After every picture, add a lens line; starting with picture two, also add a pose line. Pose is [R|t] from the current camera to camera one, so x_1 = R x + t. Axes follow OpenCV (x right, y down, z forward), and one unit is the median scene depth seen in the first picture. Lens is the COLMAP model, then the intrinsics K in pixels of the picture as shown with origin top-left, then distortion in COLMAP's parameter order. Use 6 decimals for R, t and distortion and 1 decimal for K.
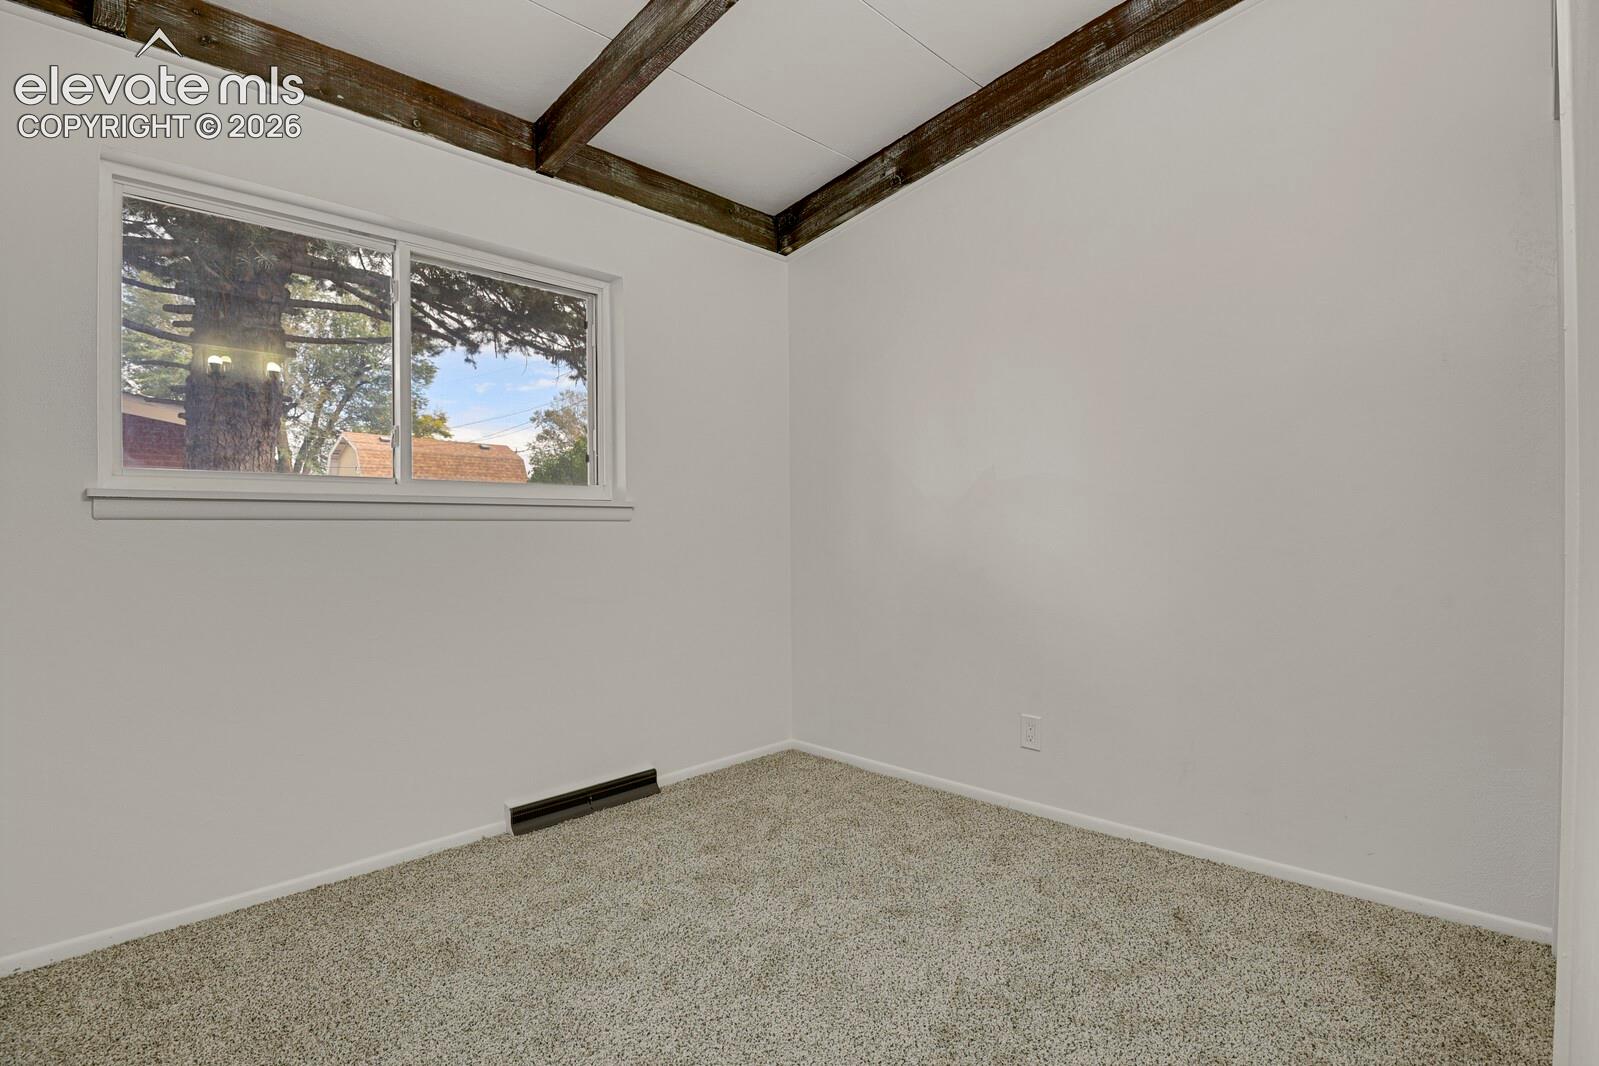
lens RADIAL K [[779.9, 0, 805.2], [0, 779.9, 525.5], [0, 0, 1]] dist [-0.024918, -0.002439]
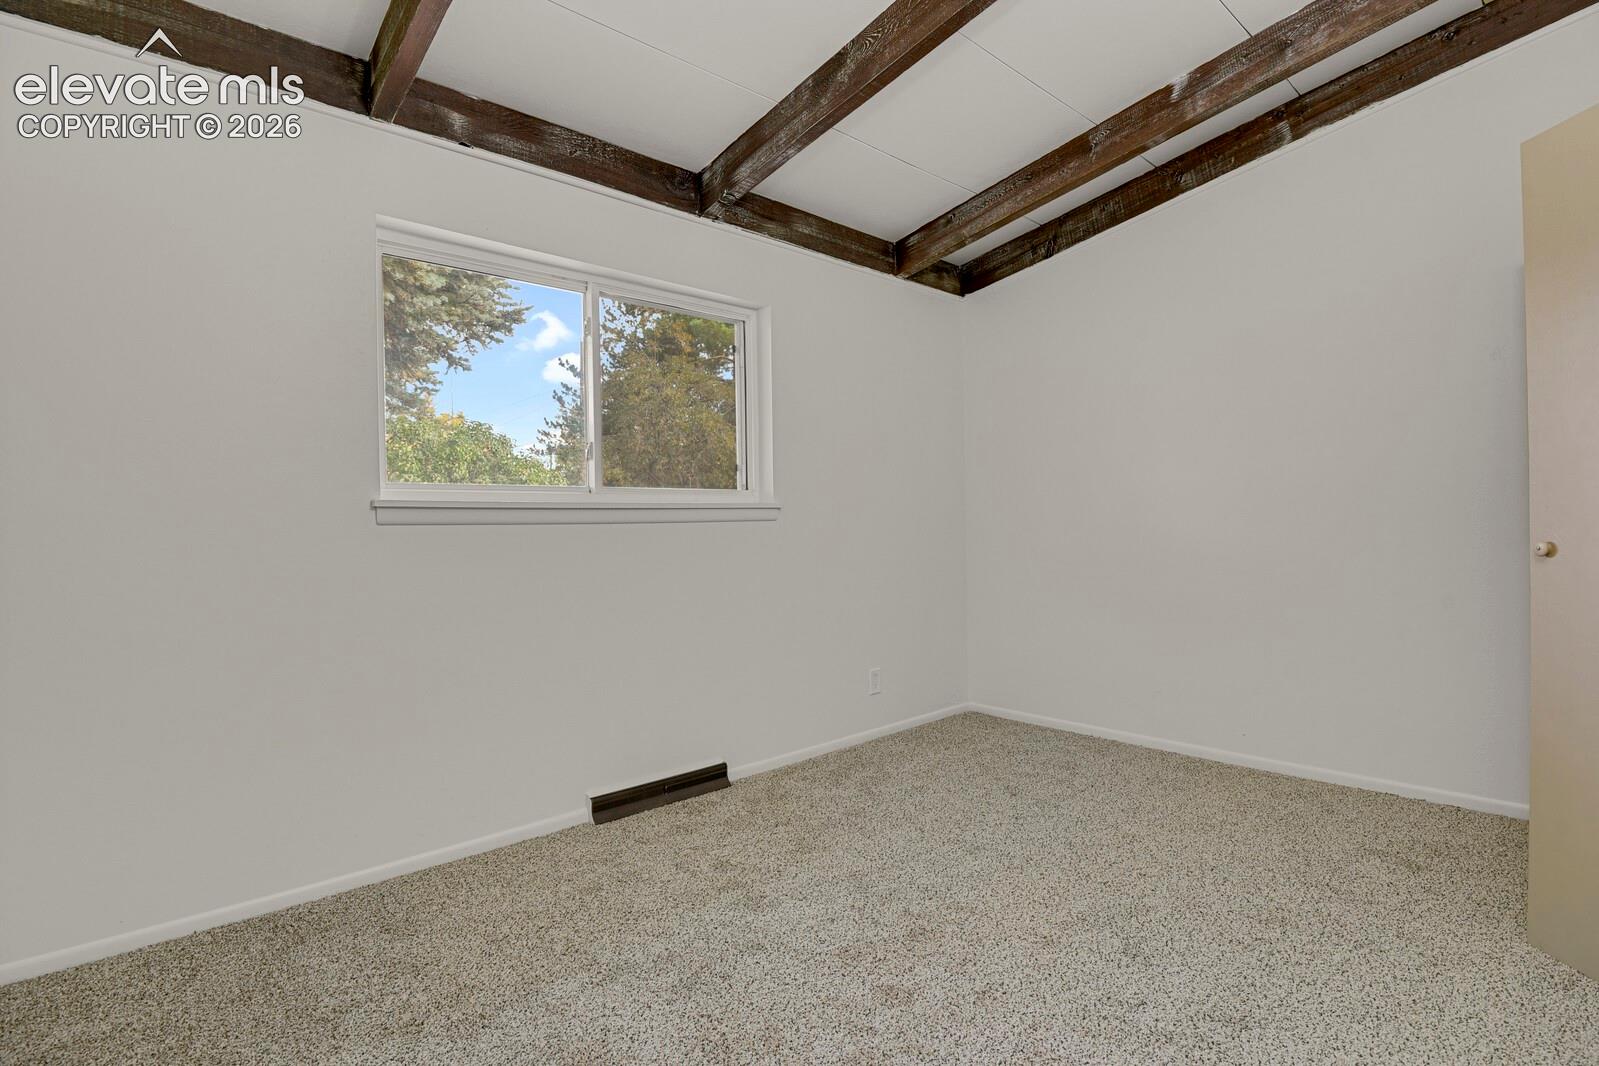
lens RADIAL K [[779.9, 0, 798.5], [0, 779.9, 531.8], [0, 0, 1]] dist [-0.024918, -0.002439]
pose [[0.997625, -0.010448, -0.068089, -0.114159], [0.010931, 0.999918, 0.006728, 0.001165], [0.068014, -0.007456, 0.997657, -0.118585]]
